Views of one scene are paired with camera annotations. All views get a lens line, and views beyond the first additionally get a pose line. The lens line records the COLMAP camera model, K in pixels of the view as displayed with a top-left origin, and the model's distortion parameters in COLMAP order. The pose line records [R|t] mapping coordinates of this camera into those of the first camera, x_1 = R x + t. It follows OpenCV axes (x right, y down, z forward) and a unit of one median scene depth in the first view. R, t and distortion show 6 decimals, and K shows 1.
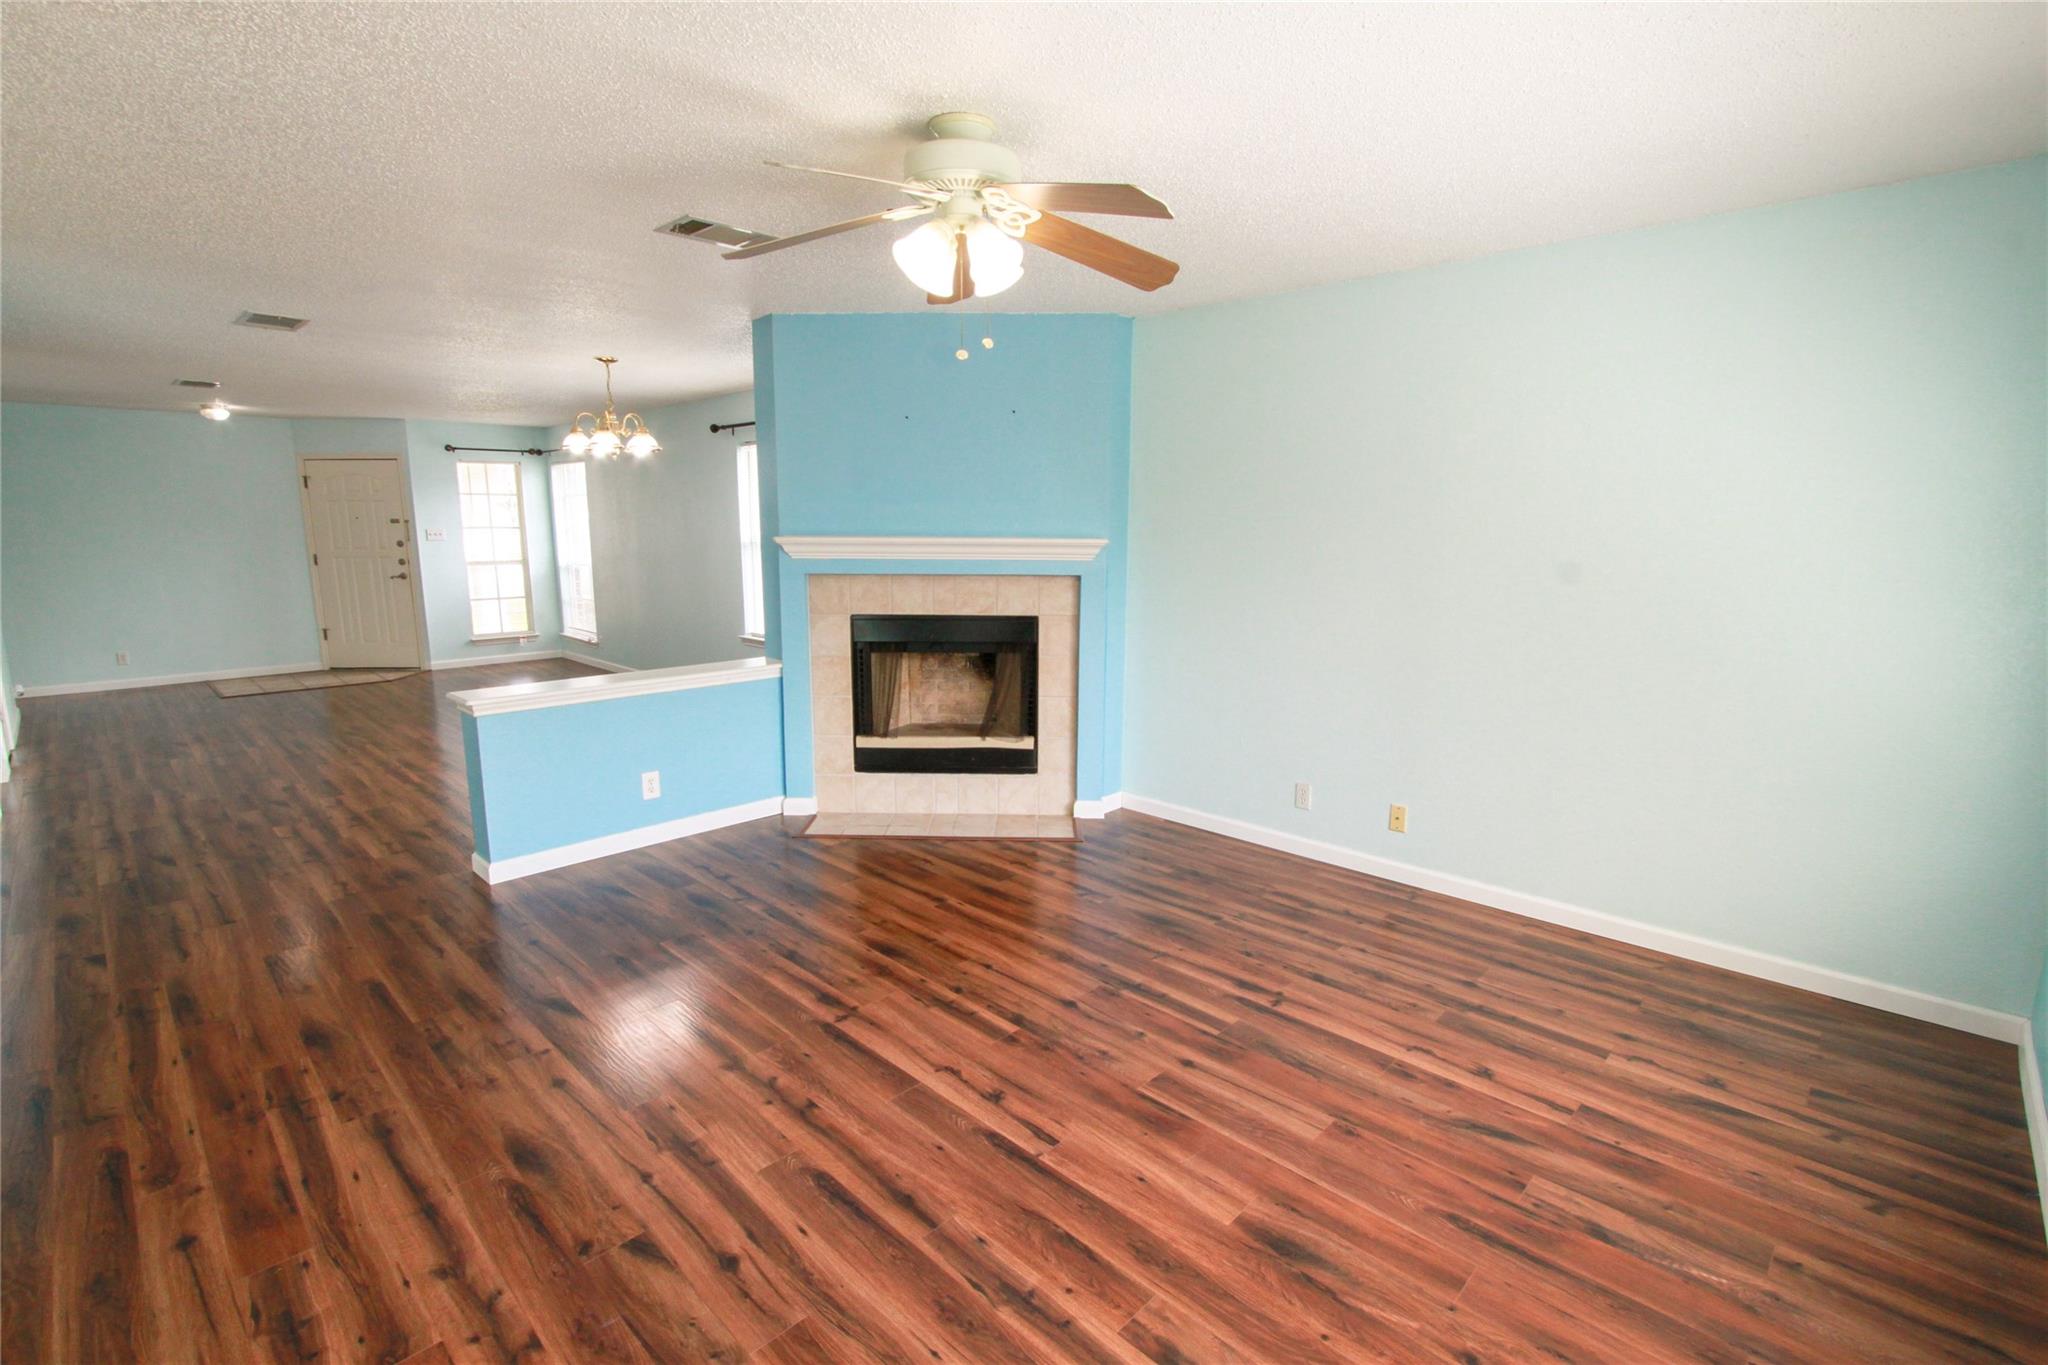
lens RADIAL K [[940.4, 0, 1019.6], [0, 940.4, 691.0], [0, 0, 1]] dist [-0.023442, 0.004382]
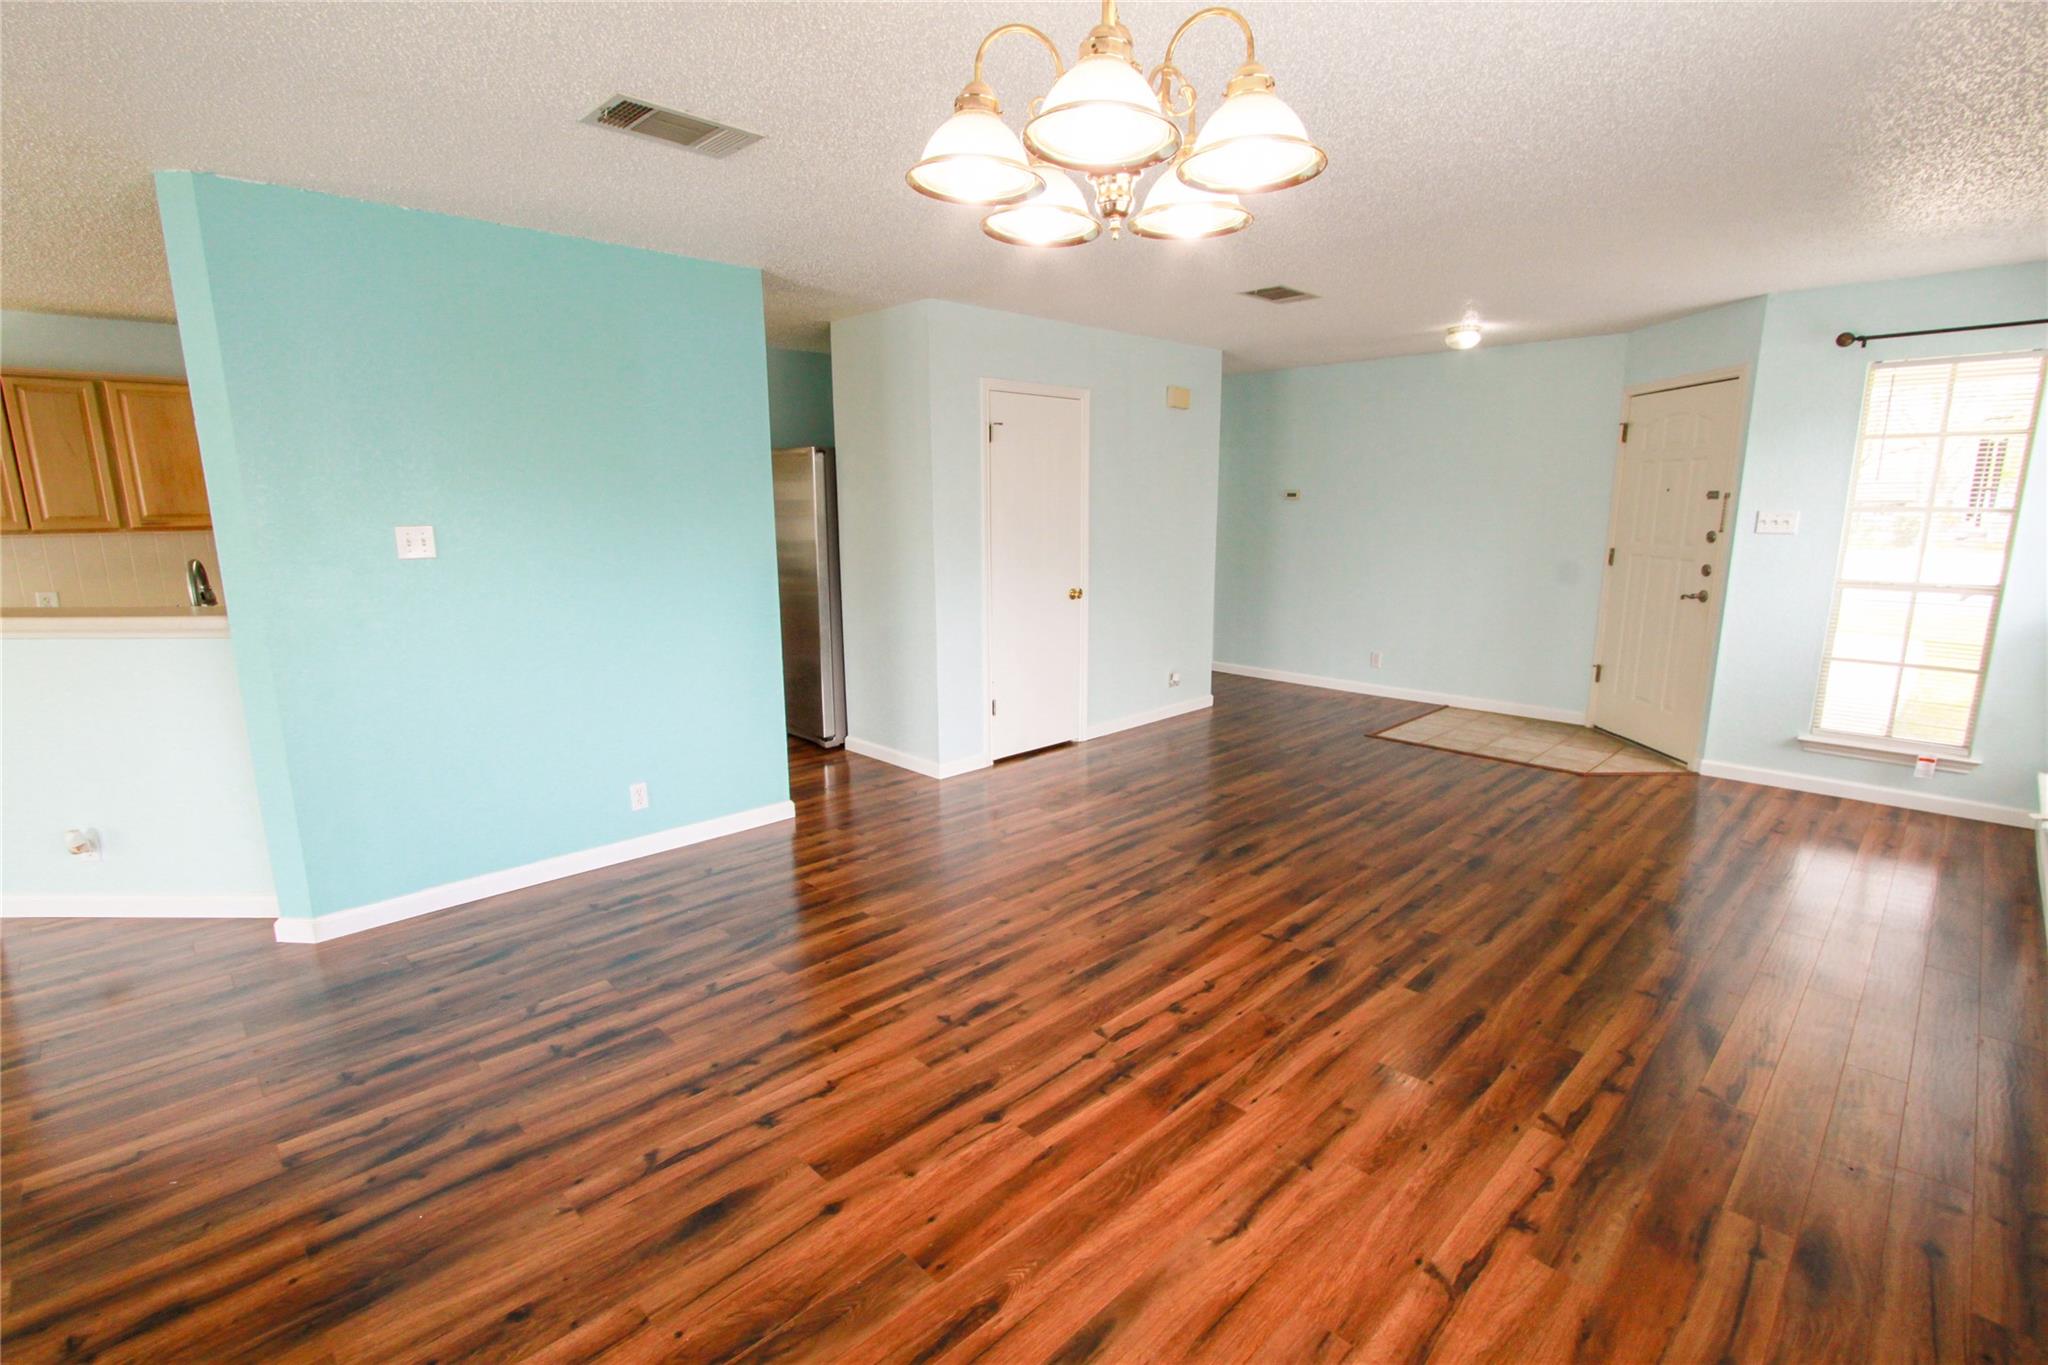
lens RADIAL K [[940.4, 0, 1019.6], [0, 940.4, 691.0], [0, 0, 1]] dist [-0.023442, 0.004382]
pose [[-0.027108, 0.197064, -0.980016, -0.245169], [-0.169860, 0.965211, 0.198786, -0.254312], [0.985095, 0.171854, 0.007308, 1.410672]]
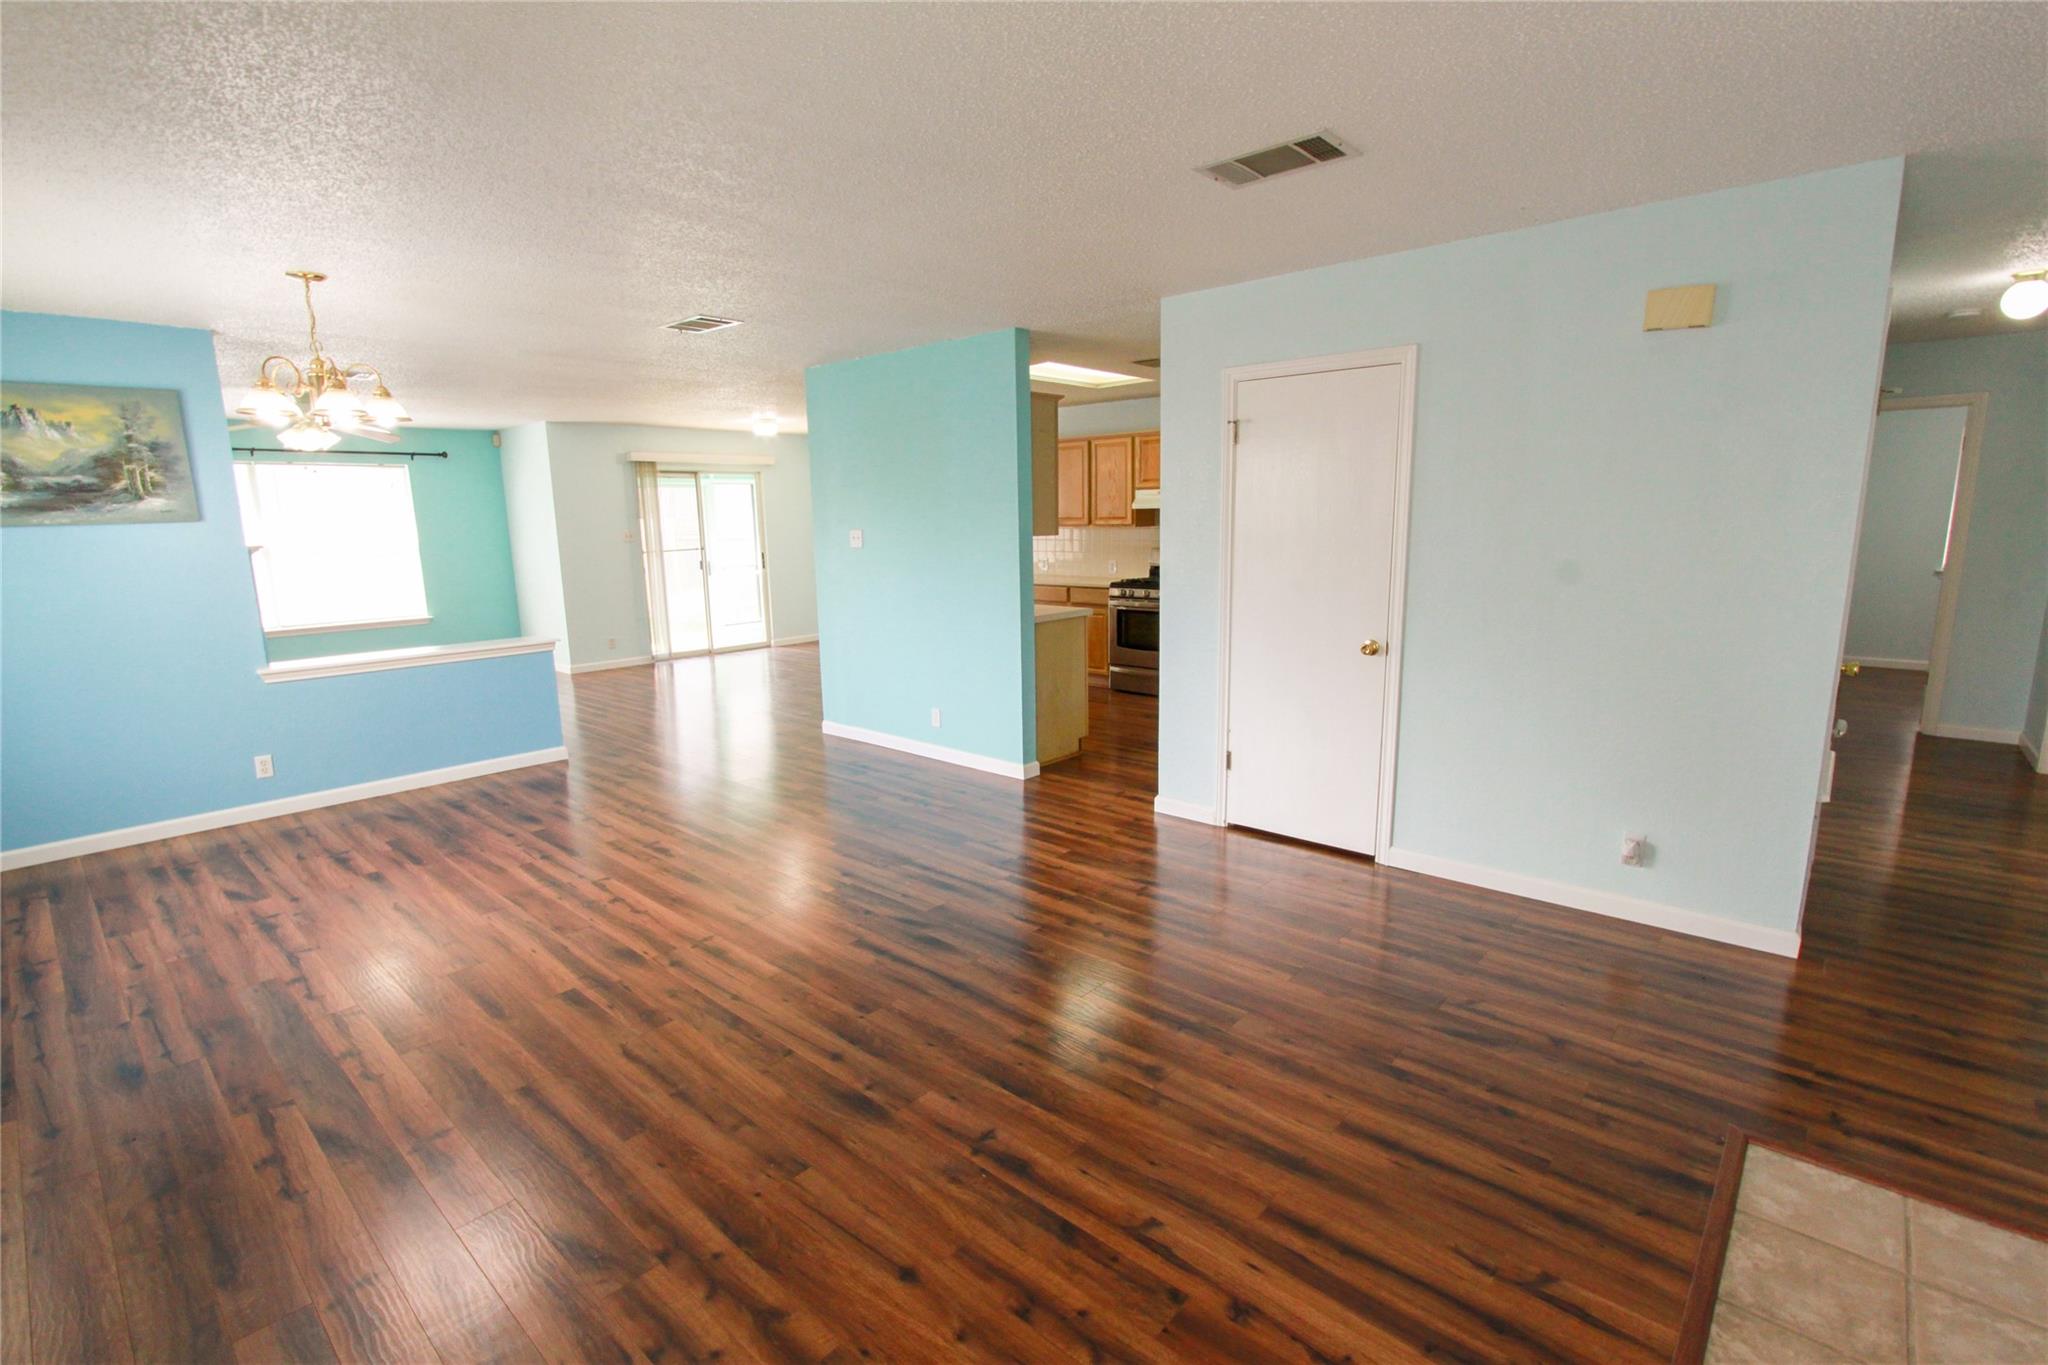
lens RADIAL K [[940.4, 0, 1019.6], [0, 940.4, 691.0], [0, 0, 1]] dist [-0.023442, 0.004382]
pose [[-0.999074, 0.021394, -0.037321, -1.251119], [0.006744, 0.934732, 0.355290, -0.434338], [0.042487, 0.354709, -0.934011, 2.383791]]
